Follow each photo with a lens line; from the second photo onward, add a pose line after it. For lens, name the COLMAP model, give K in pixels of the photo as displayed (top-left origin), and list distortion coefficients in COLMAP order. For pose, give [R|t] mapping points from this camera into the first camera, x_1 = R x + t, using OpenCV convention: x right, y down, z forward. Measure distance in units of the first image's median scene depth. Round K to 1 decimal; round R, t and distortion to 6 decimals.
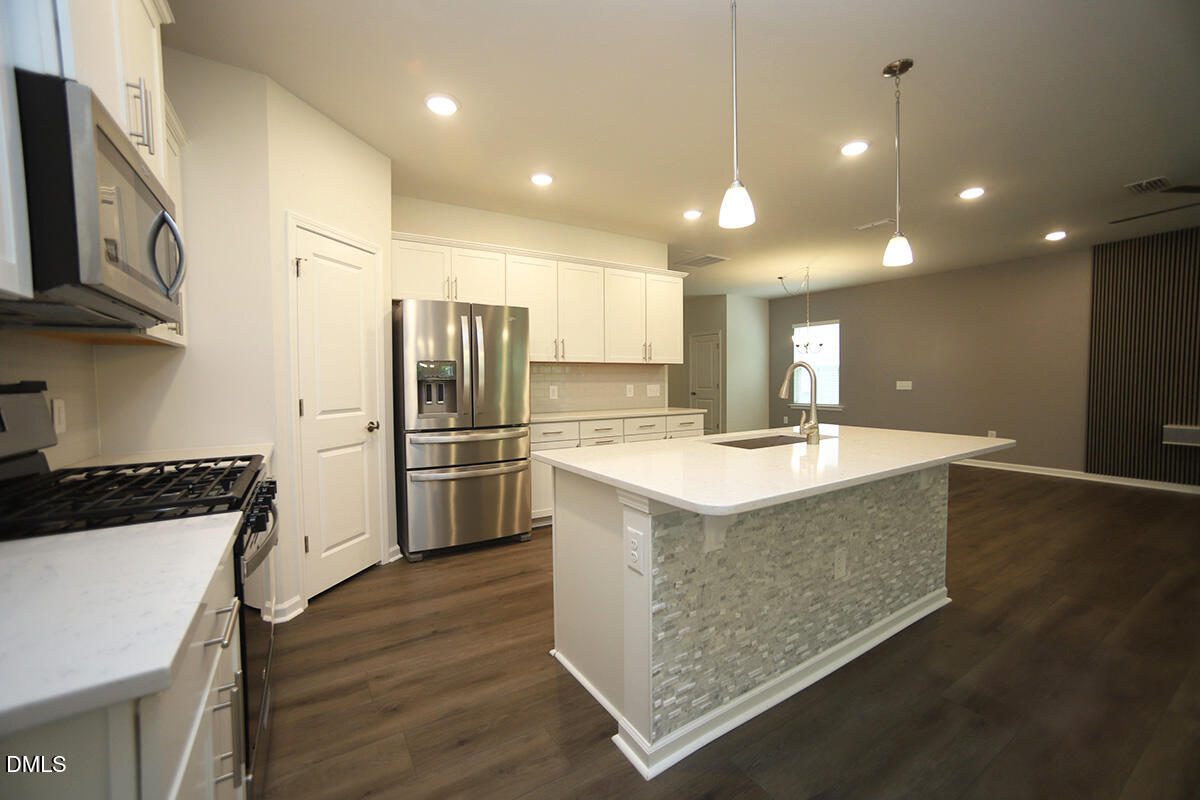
lens RADIAL K [[479.7, 0, 596.5], [0, 479.7, 399.2], [0, 0, 1]] dist [-0.015582, 0.002255]
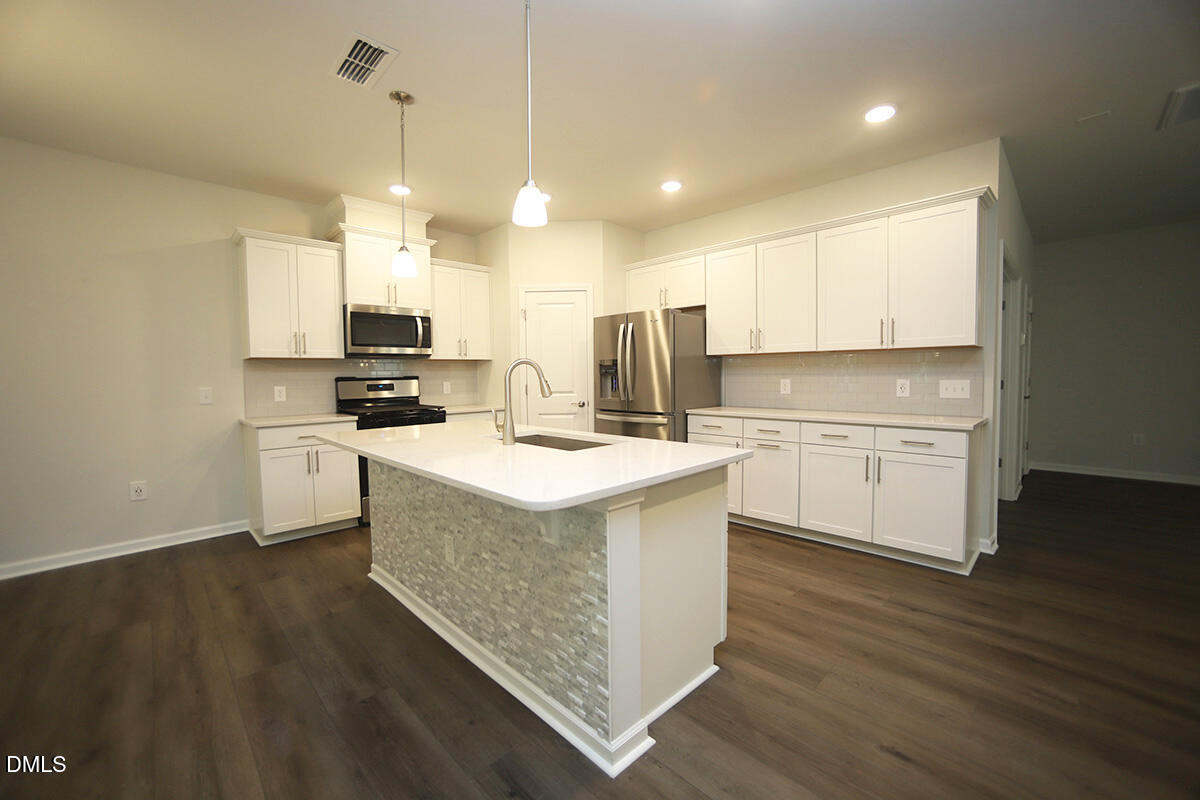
lens RADIAL K [[479.7, 0, 599.1], [0, 479.7, 397.7], [0, 0, 1]] dist [-0.015582, 0.002255]
pose [[0.232317, 0.056475, -0.970999, 0.862961], [-0.027452, 0.998296, 0.051494, -0.036464], [0.972253, 0.014693, 0.233472, 0.564661]]
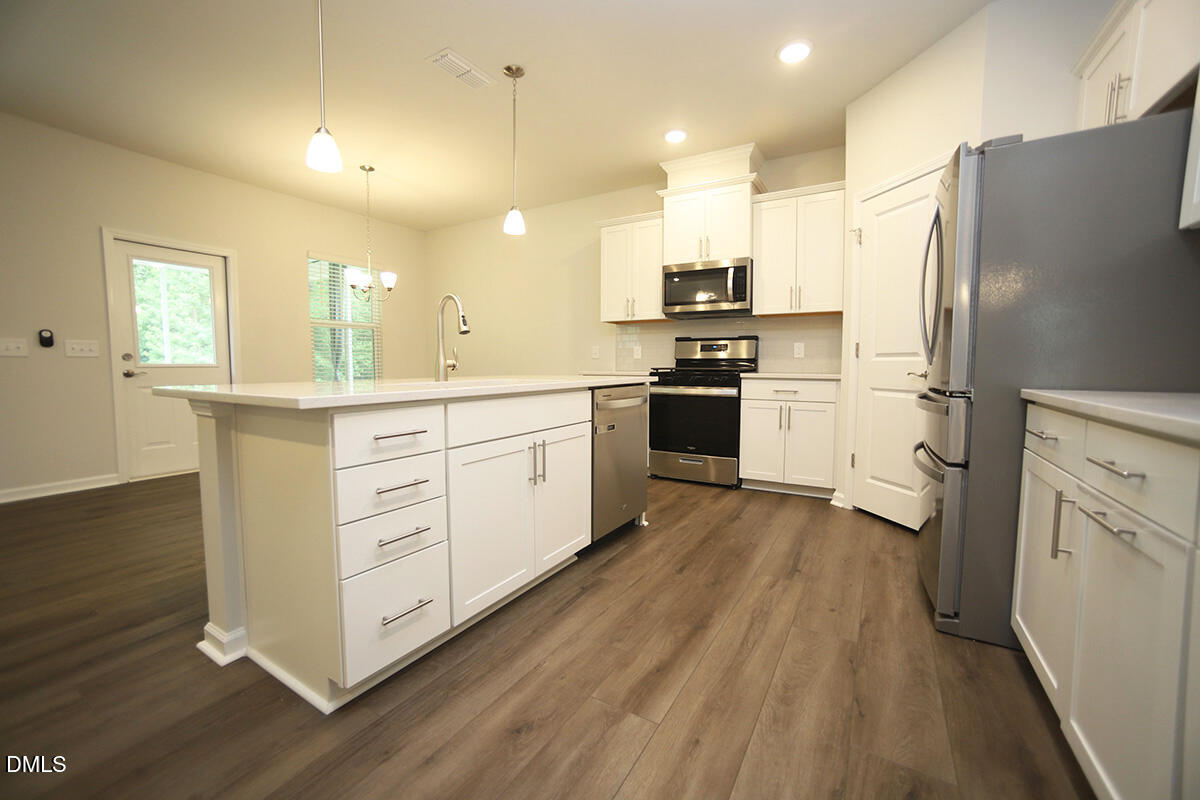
lens RADIAL K [[479.7, 0, 599.6], [0, 479.7, 395.1], [0, 0, 1]] dist [-0.015582, 0.002255]
pose [[-0.884271, 0.038175, -0.465412, 0.375318], [-0.013149, 0.994222, 0.106533, 0.007562], [0.466790, 0.100323, -0.878660, 1.206503]]
